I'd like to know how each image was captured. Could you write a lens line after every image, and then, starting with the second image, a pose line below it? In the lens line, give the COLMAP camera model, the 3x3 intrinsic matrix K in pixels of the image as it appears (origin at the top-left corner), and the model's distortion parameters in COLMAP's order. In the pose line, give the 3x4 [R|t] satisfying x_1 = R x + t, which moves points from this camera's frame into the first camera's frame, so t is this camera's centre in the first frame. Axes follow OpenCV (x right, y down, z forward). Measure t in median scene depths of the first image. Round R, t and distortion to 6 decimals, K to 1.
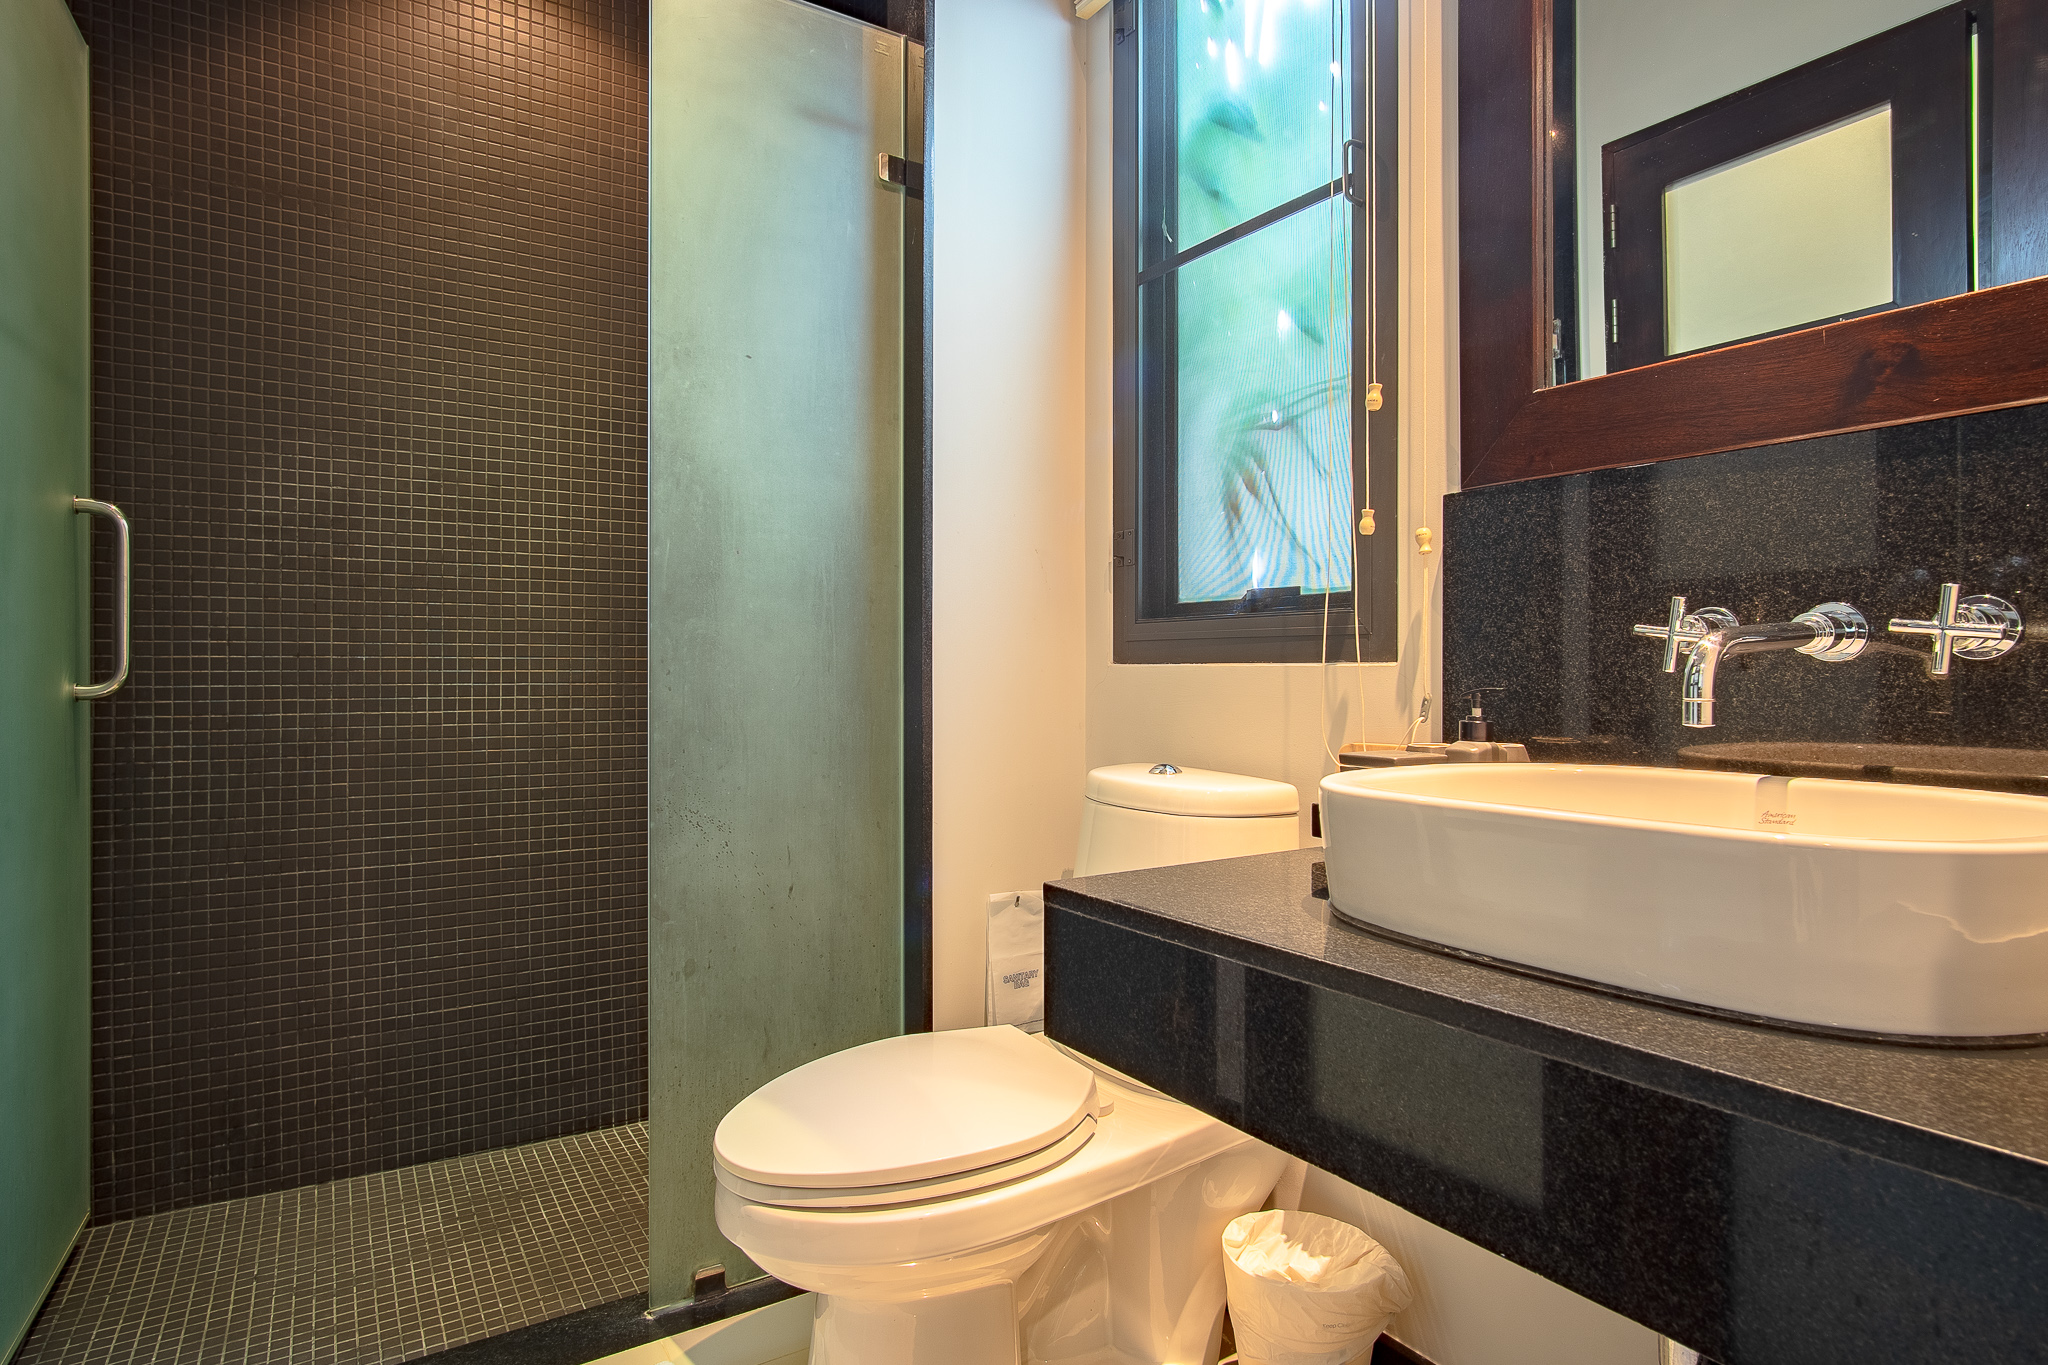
lens RADIAL K [[1103.3, 0, 1008.3], [0, 1103.3, 659.5], [0, 0, 1]] dist [0.000204, 0.000303]
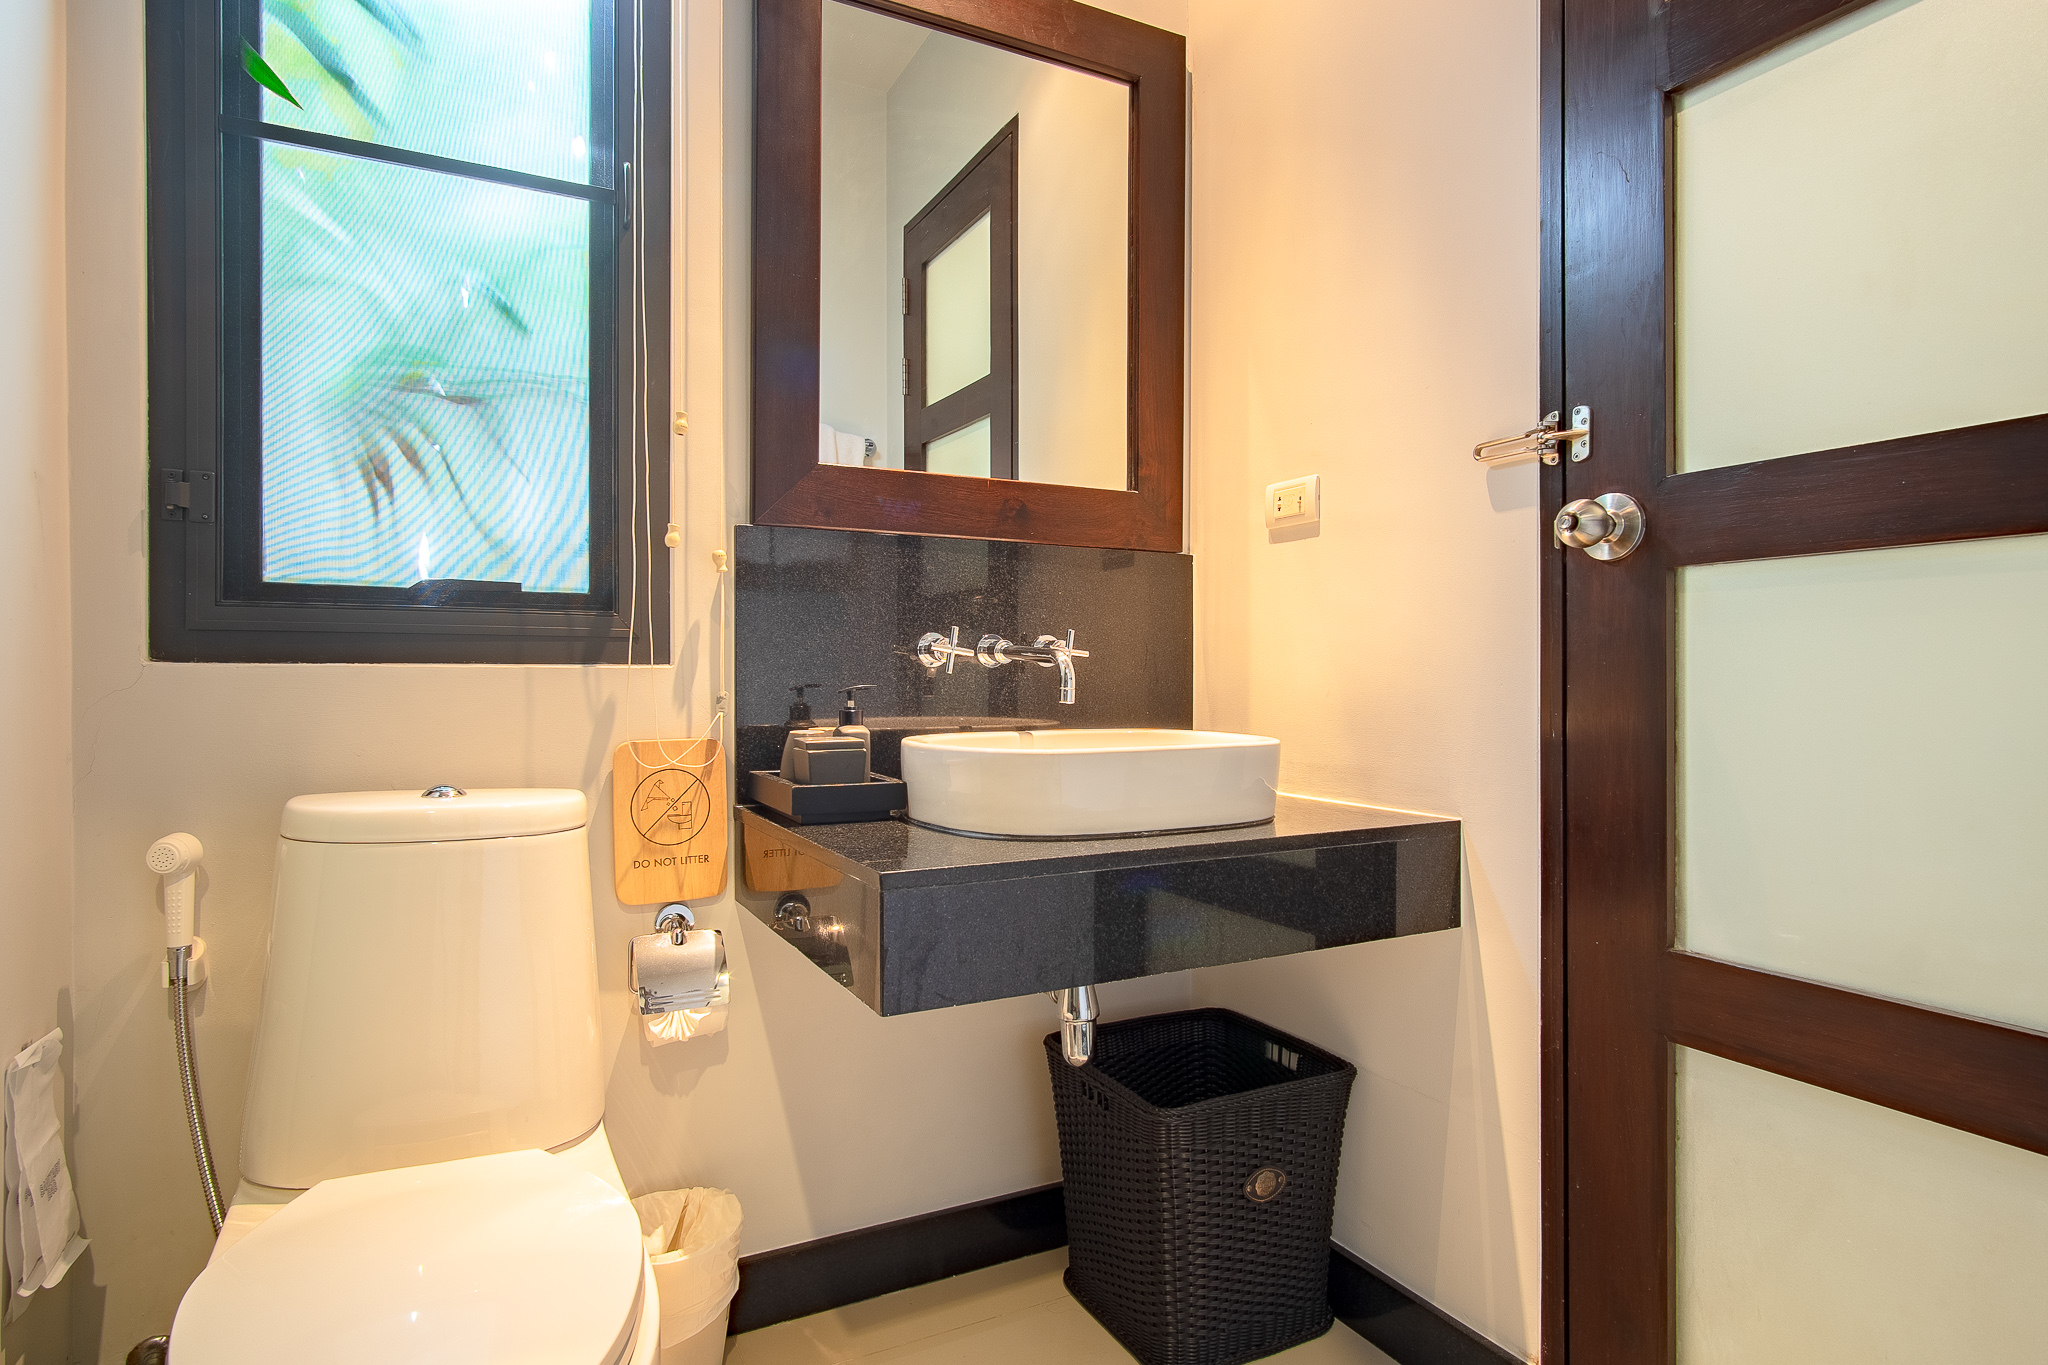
lens RADIAL K [[1103.3, 0, 1008.3], [0, 1103.3, 659.5], [0, 0, 1]] dist [0.000204, 0.000303]
pose [[0.088180, 0.010818, 0.996046, -0.650079], [-0.010063, 0.999900, -0.009969, 0.004514], [-0.996054, -0.009144, 0.088280, 0.507463]]
